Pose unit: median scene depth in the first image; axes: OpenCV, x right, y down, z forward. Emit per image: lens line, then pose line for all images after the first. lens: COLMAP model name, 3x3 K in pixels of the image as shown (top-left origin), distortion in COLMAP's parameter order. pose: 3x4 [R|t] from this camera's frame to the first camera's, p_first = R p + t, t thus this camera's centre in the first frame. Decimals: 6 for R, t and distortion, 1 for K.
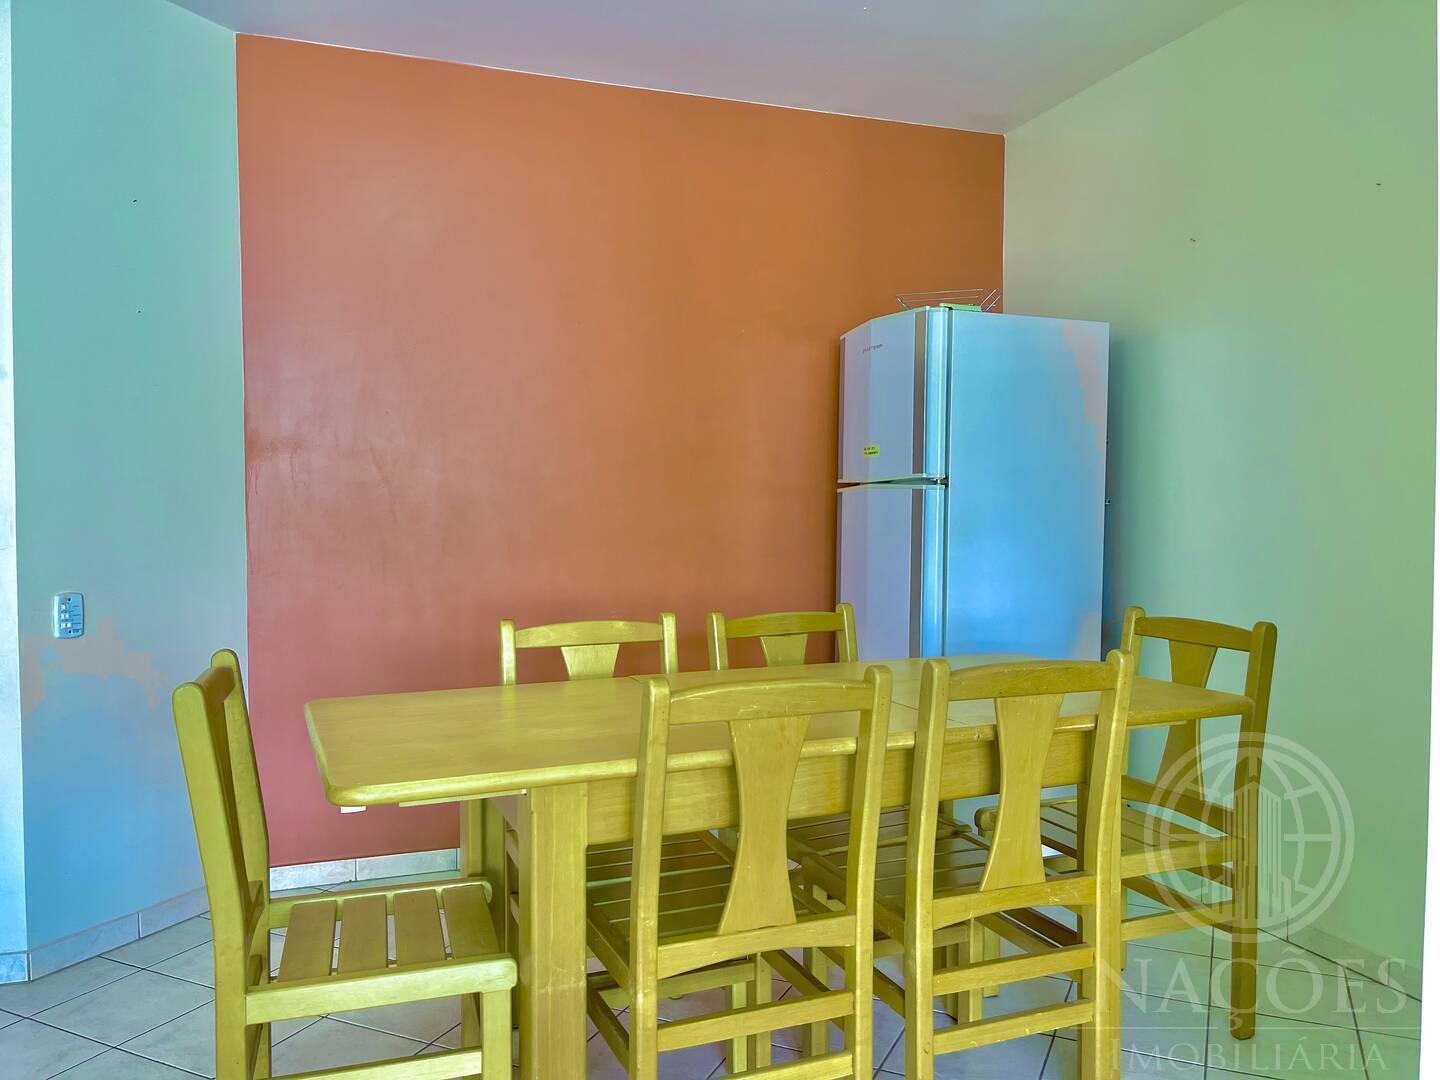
lens RADIAL K [[1071.5, 0, 720.0], [0, 1071.5, 540.0], [0, 0, 1]] dist [0.058408, -0.000409]
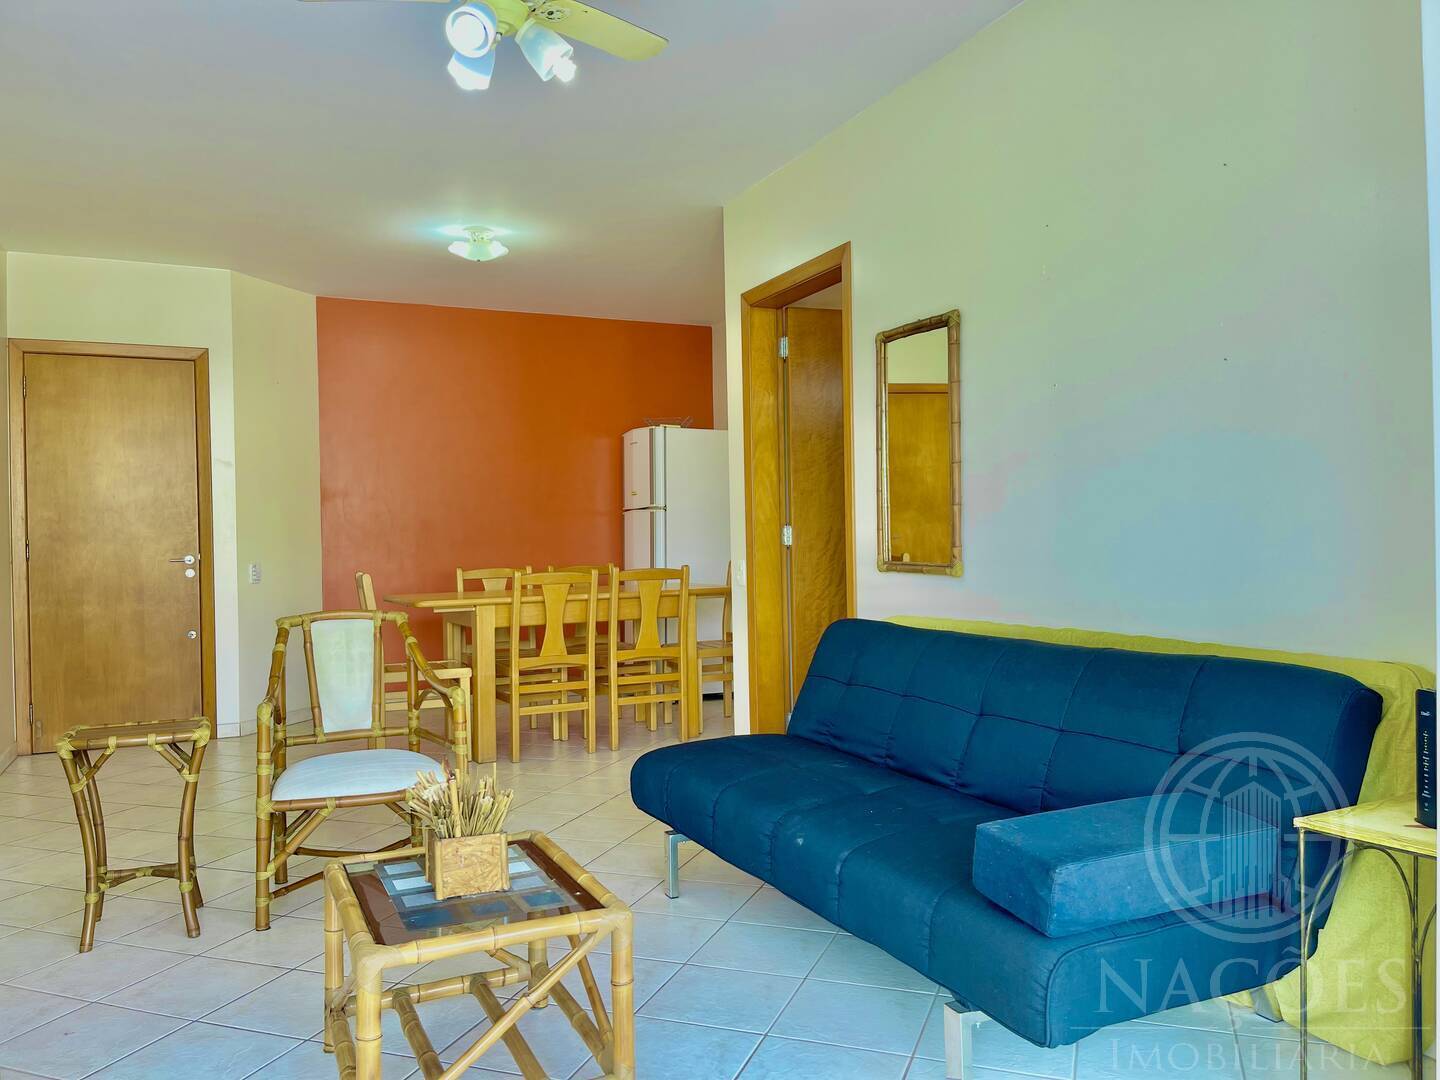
lens RADIAL K [[1071.5, 0, 720.0], [0, 1071.5, 540.0], [0, 0, 1]] dist [0.058408, -0.000409]
pose [[0.995635, -0.015308, 0.092069, 0.163324], [0.017987, 0.999436, -0.028349, 0.092757], [-0.091583, 0.029881, 0.995349, -1.460978]]
